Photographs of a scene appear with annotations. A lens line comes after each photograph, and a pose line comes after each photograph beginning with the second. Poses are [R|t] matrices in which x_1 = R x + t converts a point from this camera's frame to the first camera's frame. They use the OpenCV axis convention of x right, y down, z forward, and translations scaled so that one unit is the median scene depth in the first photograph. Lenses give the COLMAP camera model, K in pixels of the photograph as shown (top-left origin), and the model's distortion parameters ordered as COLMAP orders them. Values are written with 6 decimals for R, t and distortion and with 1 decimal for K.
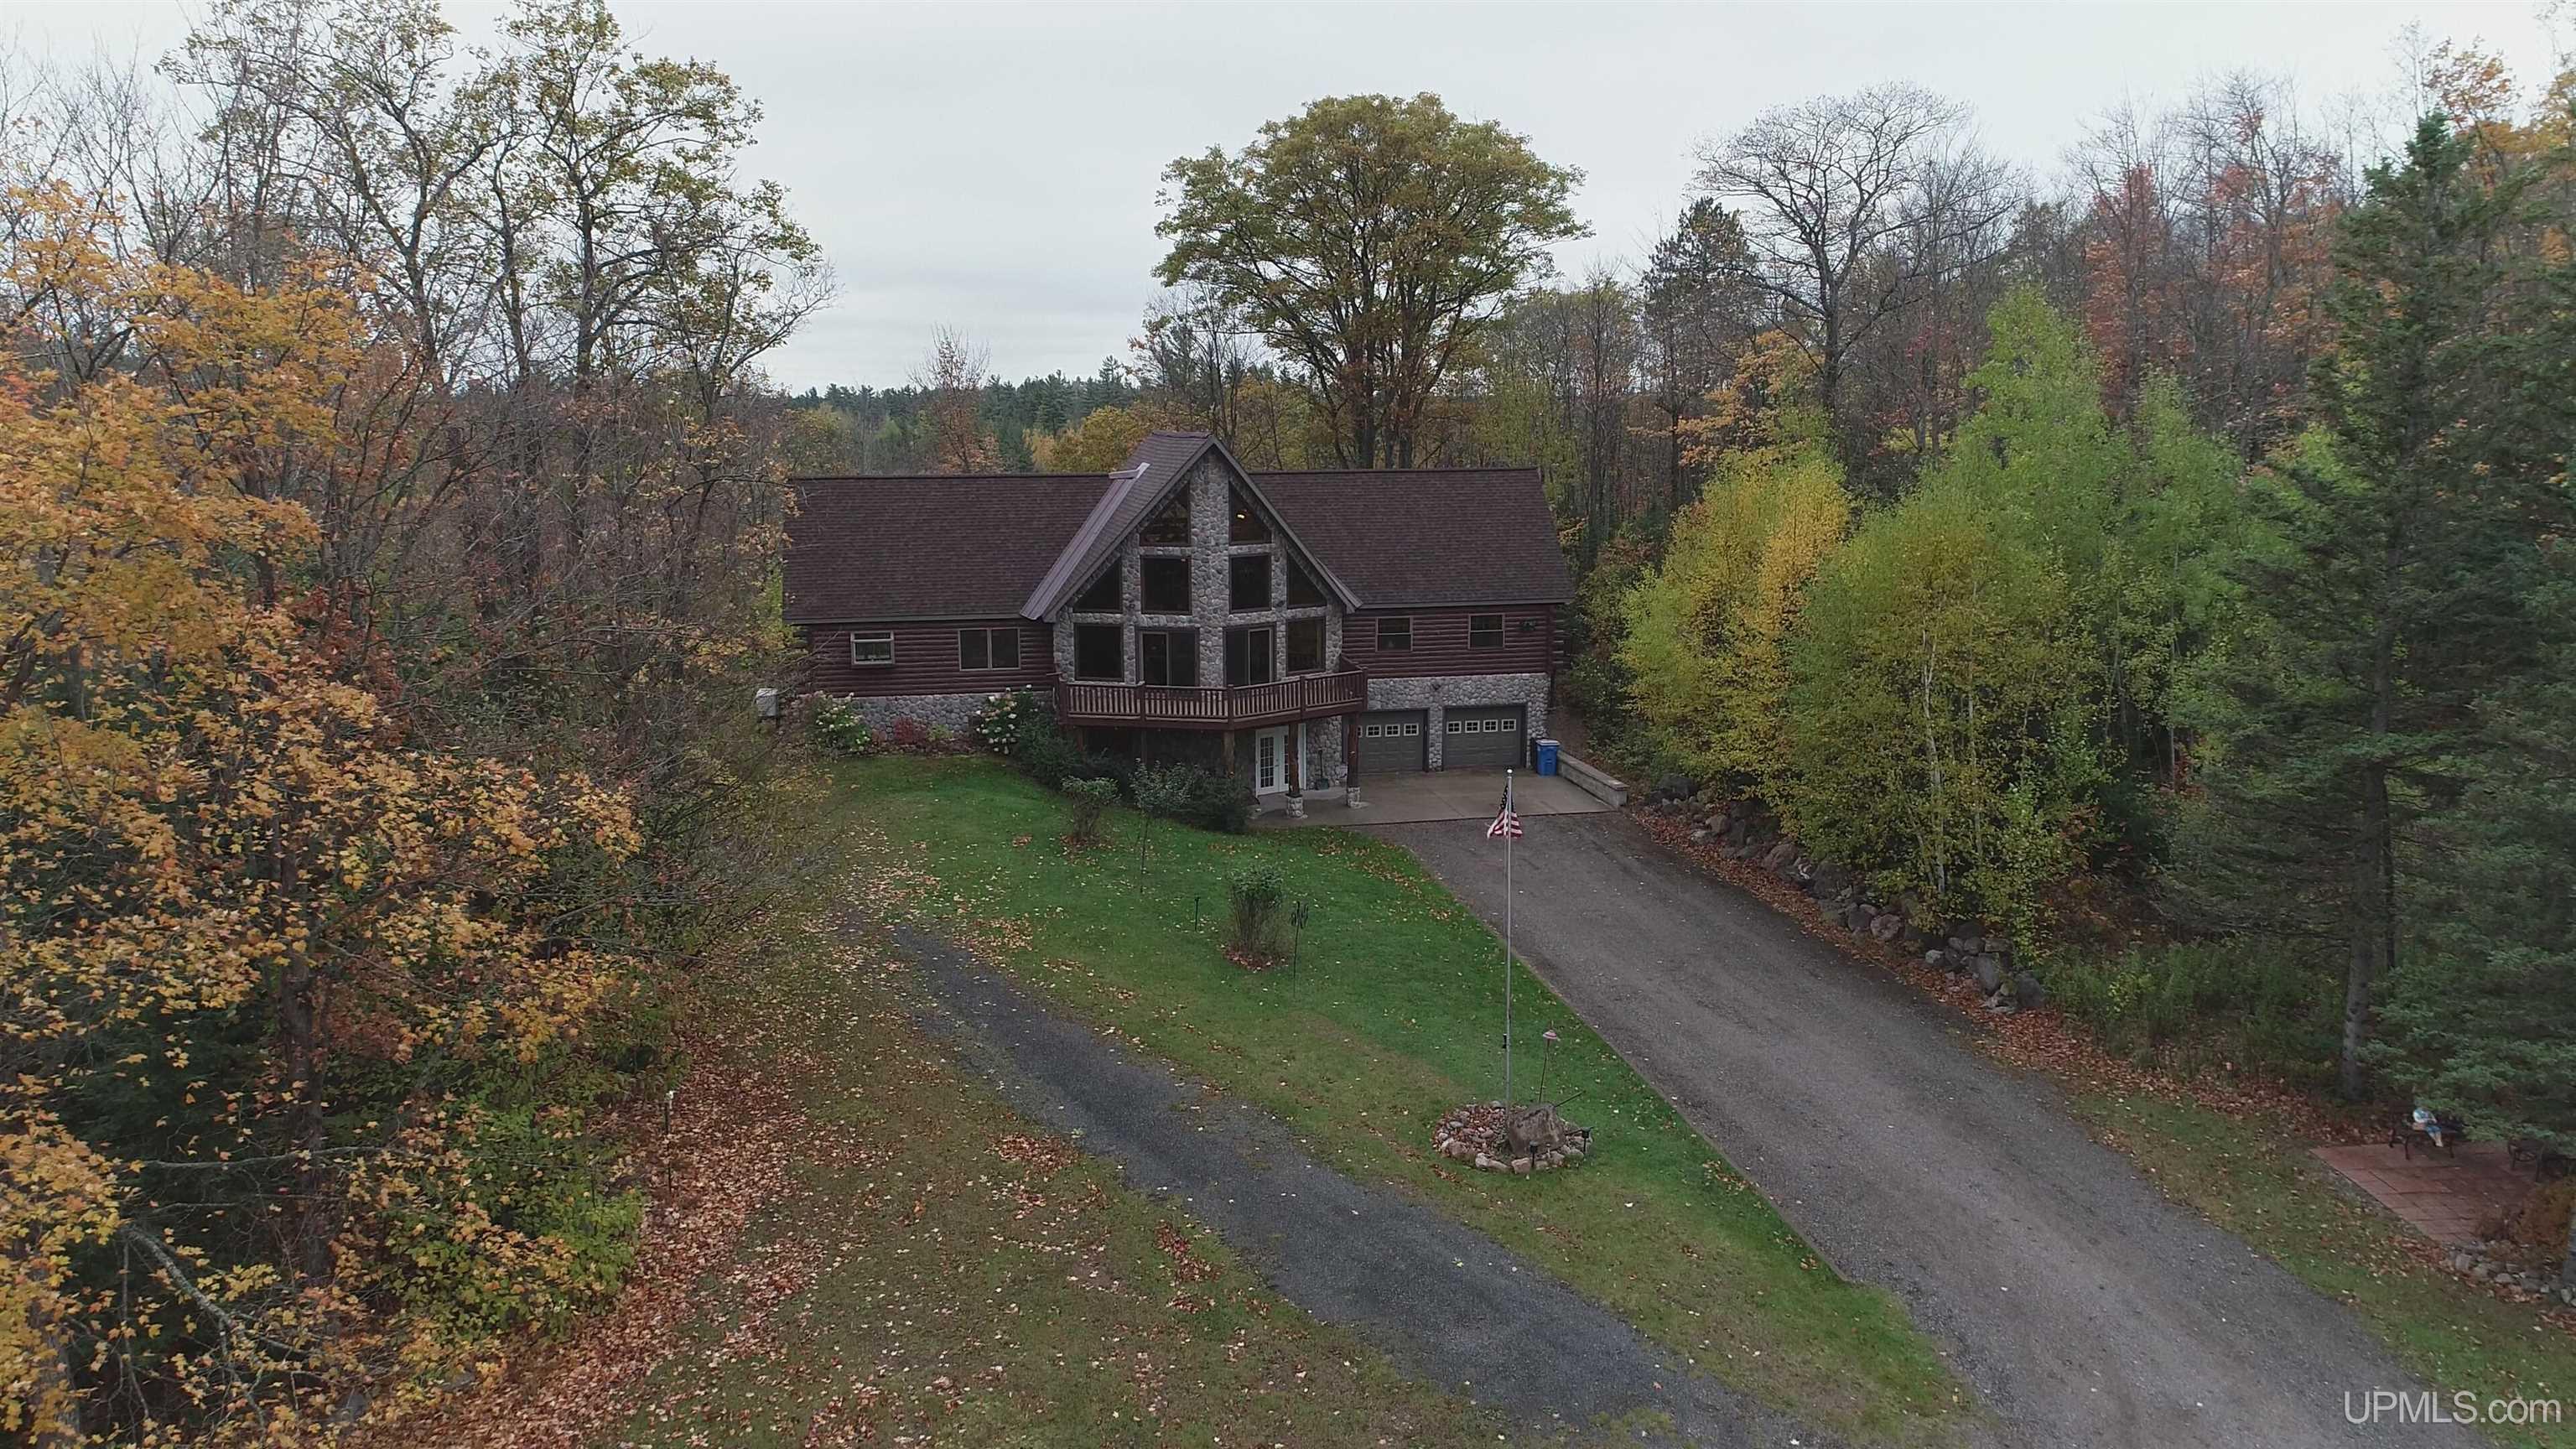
lens RADIAL K [[1794.5, 0, 1292.4], [0, 1794.5, 730.8], [0, 0, 1]] dist [0.020059, -0.088248]
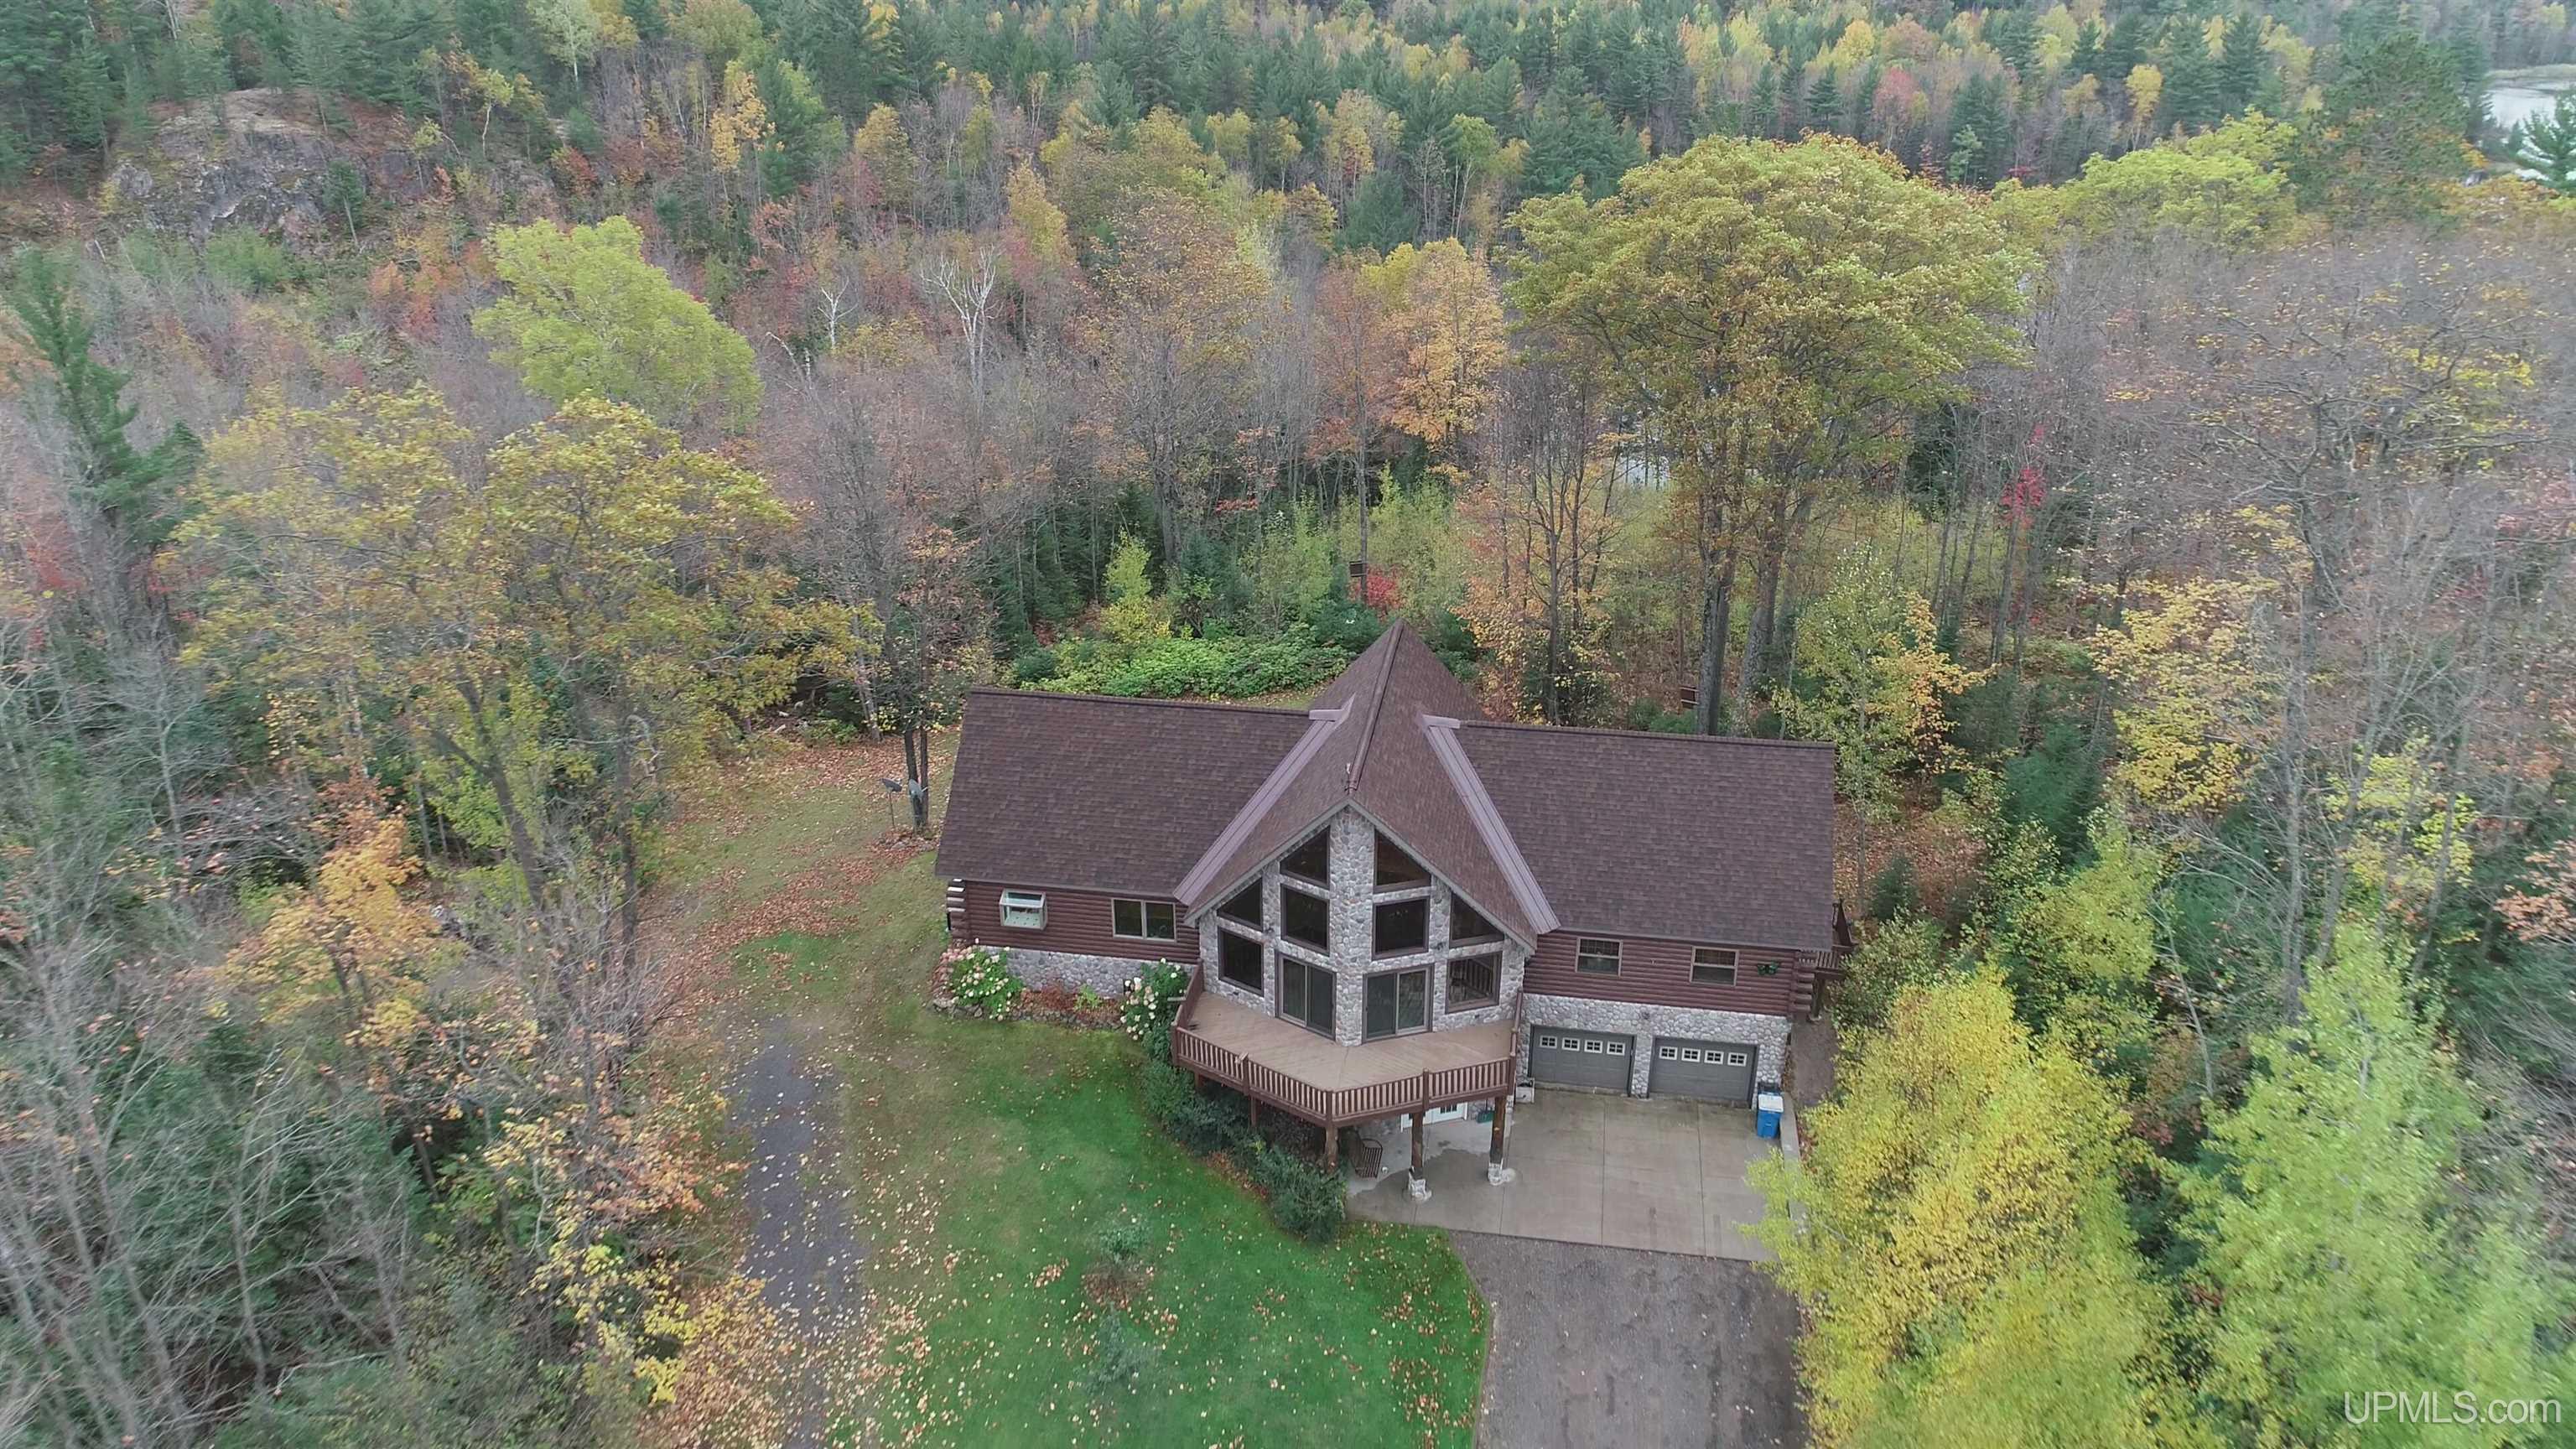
lens RADIAL K [[1798.7, 0, 1288.0], [0, 1798.7, 724.5], [0, 0, 1]] dist [-0.005653, 0.000534]
pose [[0.929775, 0.153506, -0.334596, 0.207255], [-0.065925, 0.963649, 0.258910, -0.408955], [0.362177, -0.218670, 0.906097, 0.212429]]
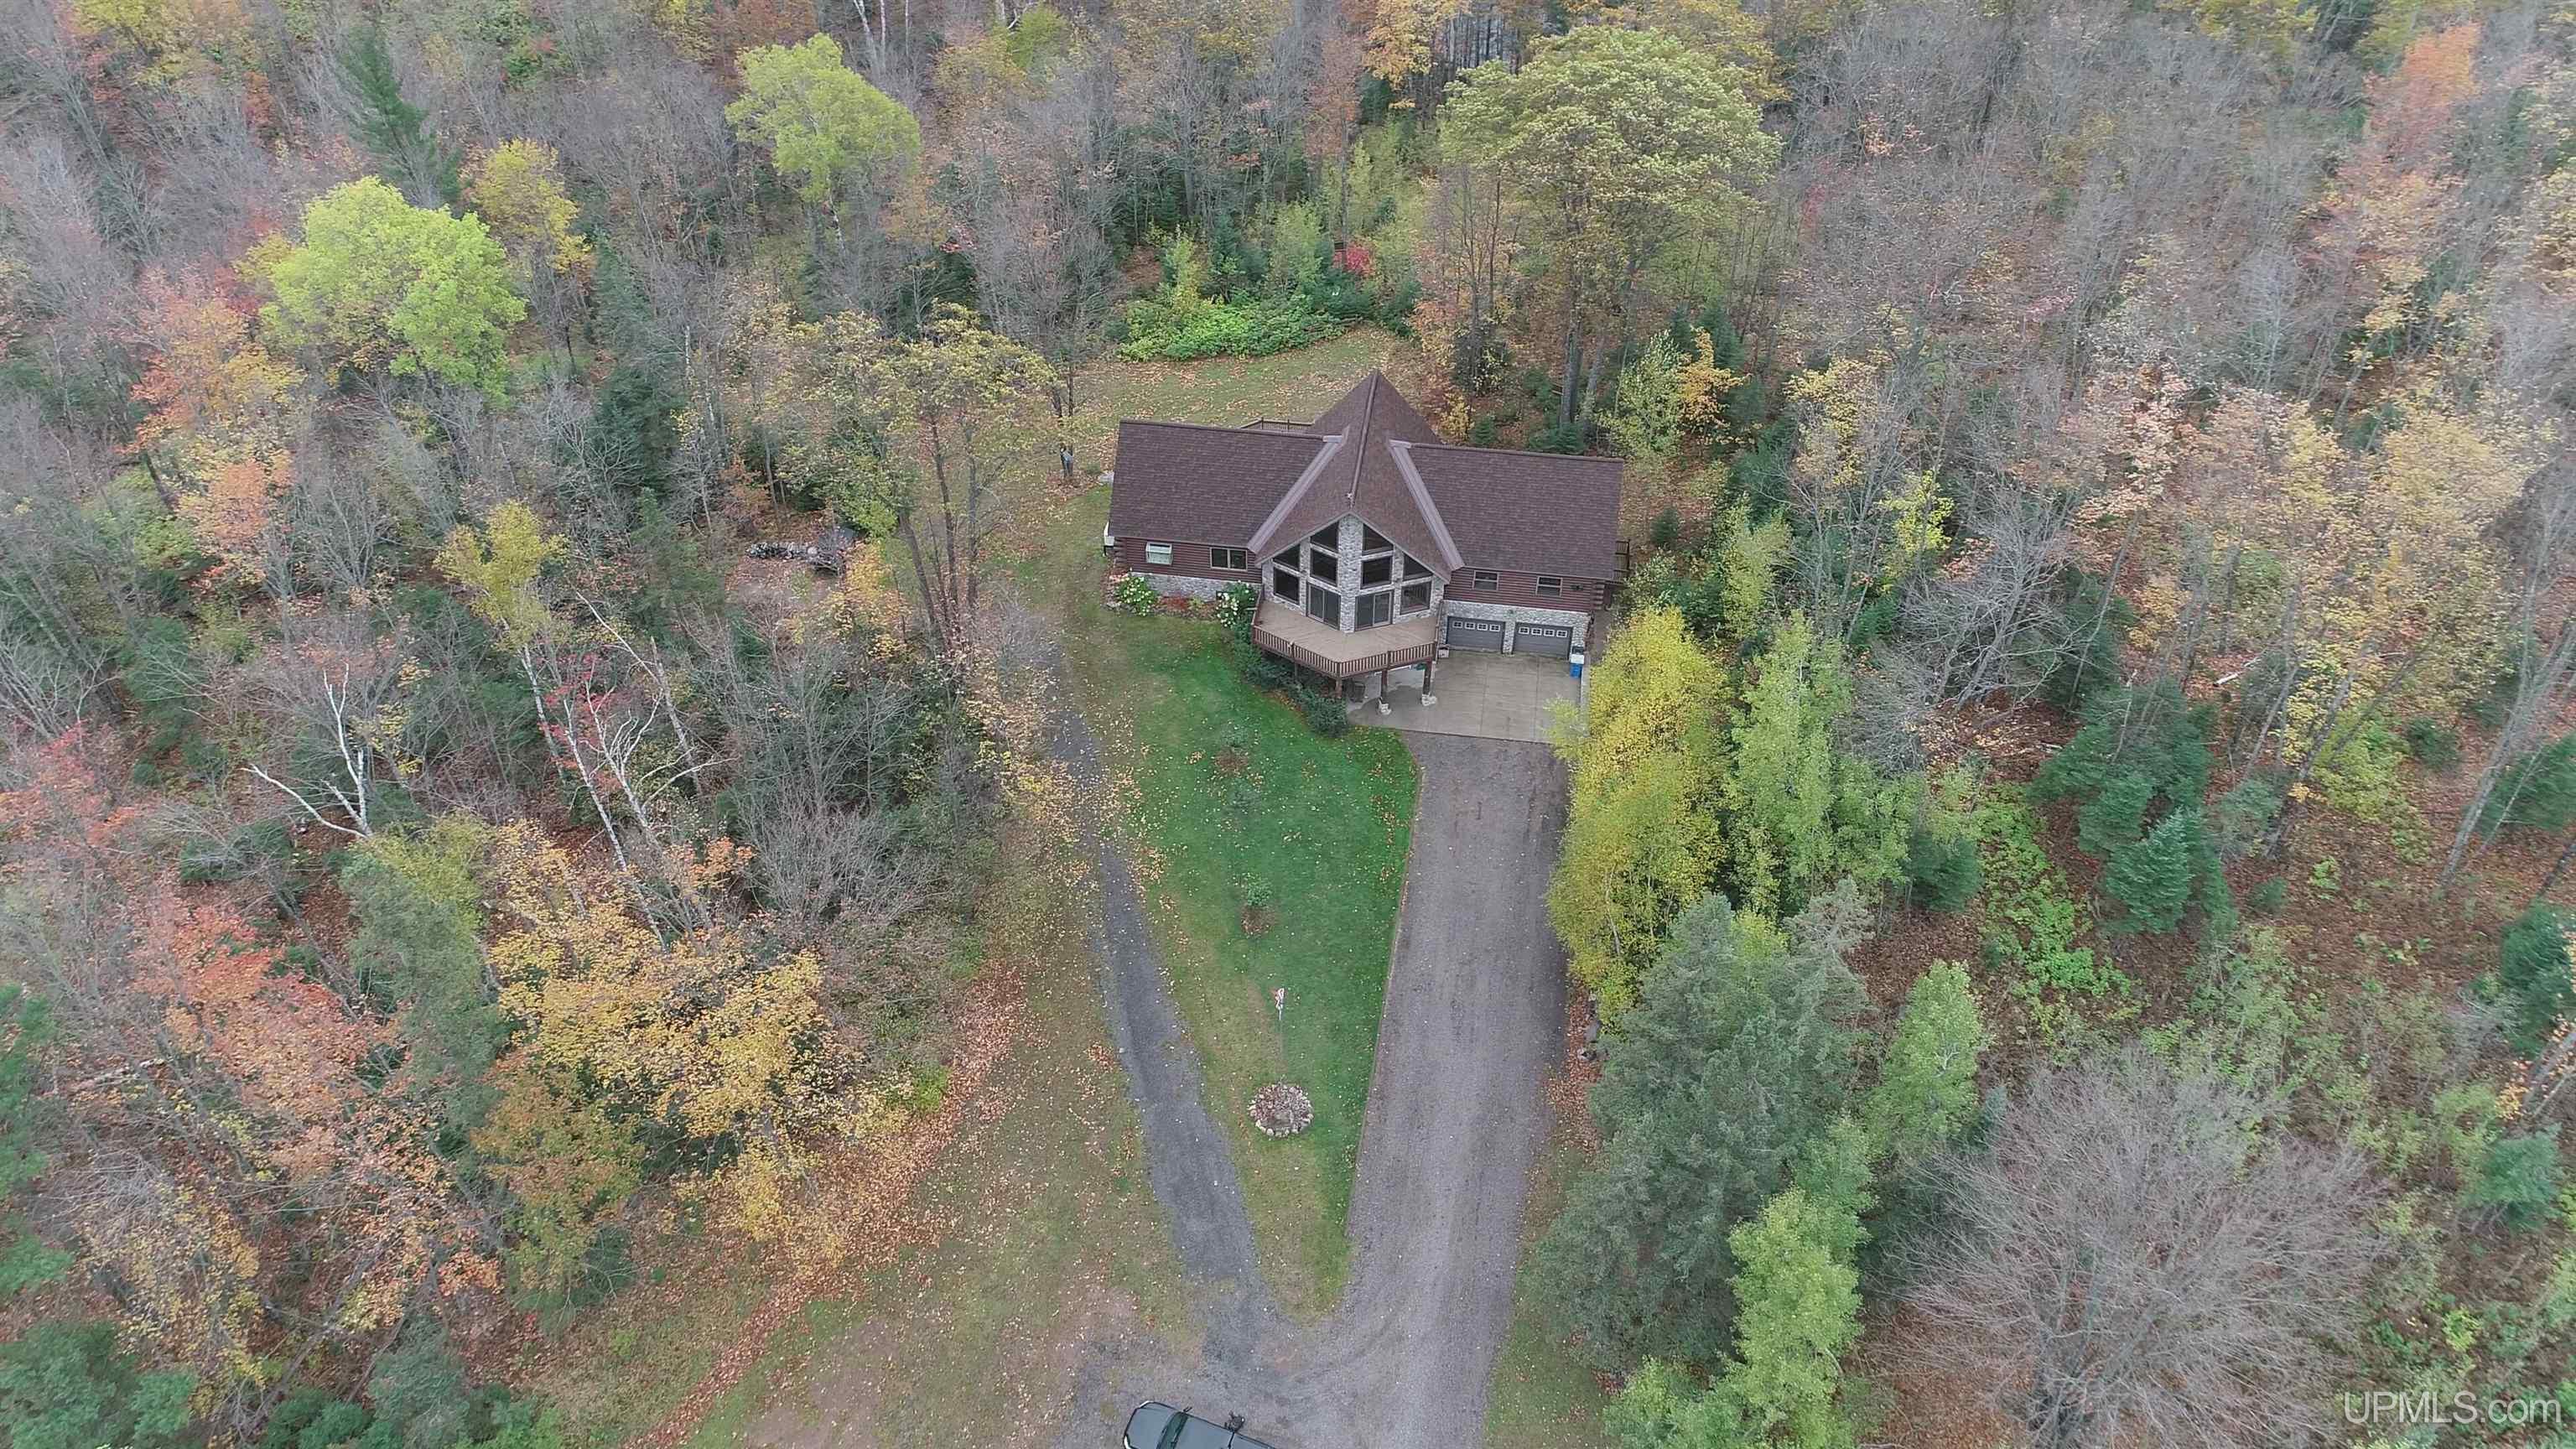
lens RADIAL K [[1794.5, 0, 1292.4], [0, 1794.5, 730.8], [0, 0, 1]] dist [0.020059, -0.088248]
pose [[0.939926, 0.237499, -0.245222, 0.337940], [-0.070129, 0.837339, 0.542168, -0.841647], [0.334098, -0.492400, 0.803692, -0.385975]]
